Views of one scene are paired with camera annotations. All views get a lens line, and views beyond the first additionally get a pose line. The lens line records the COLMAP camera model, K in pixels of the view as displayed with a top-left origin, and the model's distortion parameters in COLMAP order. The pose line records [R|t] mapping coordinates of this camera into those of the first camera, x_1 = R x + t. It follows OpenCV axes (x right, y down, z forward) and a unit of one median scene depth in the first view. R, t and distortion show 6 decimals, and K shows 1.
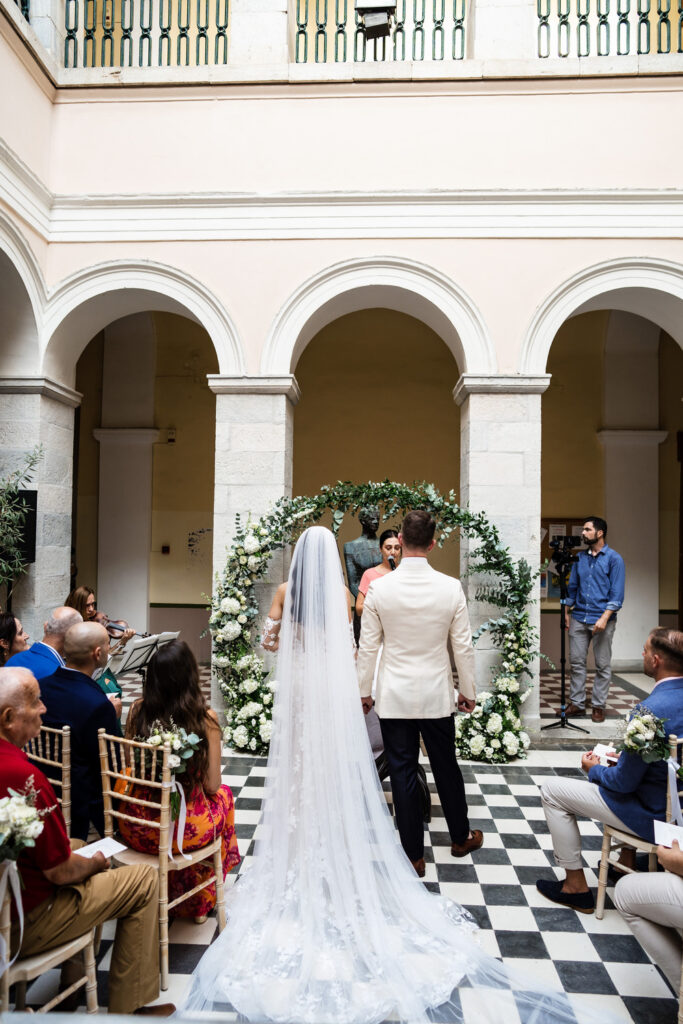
lens RADIAL K [[705.9, 0, 318.6], [0, 705.9, 521.8], [0, 0, 1]] dist [-0.013037, 0.000567]
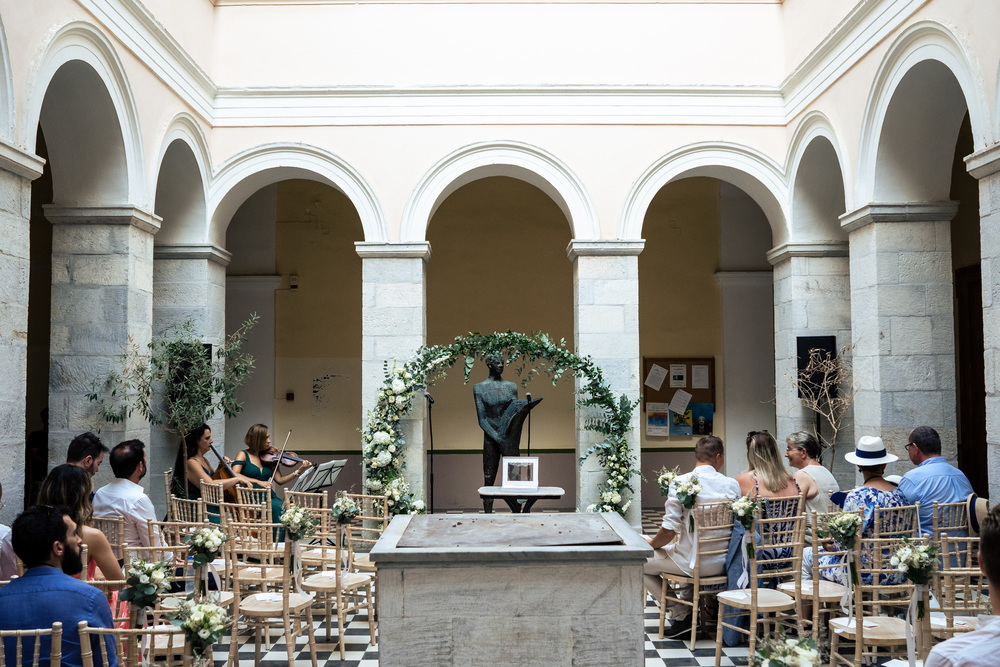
lens RADIAL K [[1024.5, 0, 500.7], [0, 1024.5, 335.5], [0, 0, 1]] dist [-0.020558, 0.000000]
pose [[0.996264, -0.015589, 0.084942, -0.063867], [0.017832, 0.999510, -0.025708, -0.006133], [-0.084500, 0.027126, 0.996054, -0.705918]]
